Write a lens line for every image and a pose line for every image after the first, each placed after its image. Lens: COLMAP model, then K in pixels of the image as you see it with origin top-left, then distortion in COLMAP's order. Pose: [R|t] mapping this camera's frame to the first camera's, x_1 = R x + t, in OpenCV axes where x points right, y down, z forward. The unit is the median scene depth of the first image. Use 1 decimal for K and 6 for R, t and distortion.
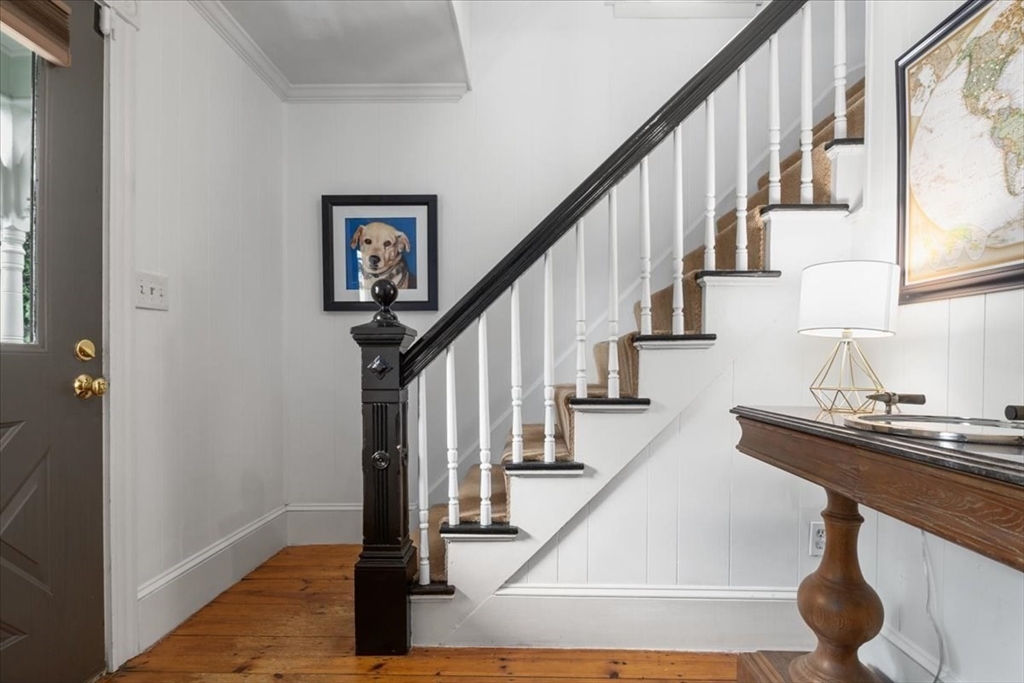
lens RADIAL K [[528.2, 0, 512.9], [0, 528.2, 368.1], [0, 0, 1]] dist [0.001152, -0.001287]
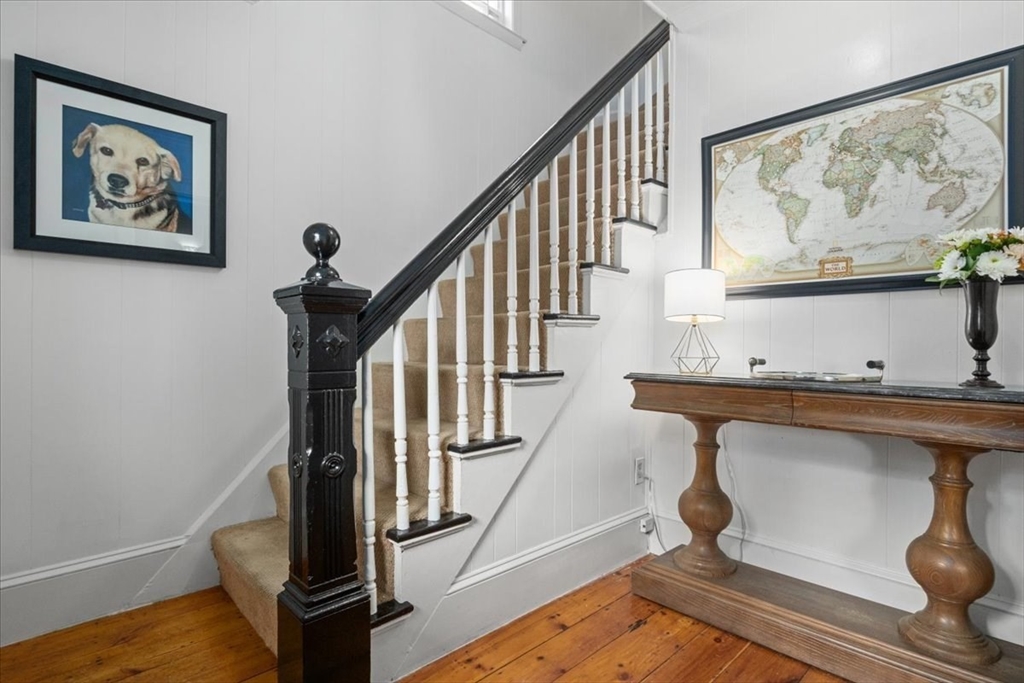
lens RADIAL K [[518.2, 0, 512.0], [0, 518.2, 341.5], [0, 0, 1]] dist [-0.000365, -0.000307]
pose [[0.698639, 0.003815, 0.715464, -0.596179], [0.004014, 0.999949, -0.009251, 0.005962], [-0.715463, 0.009335, 0.698588, 0.305183]]
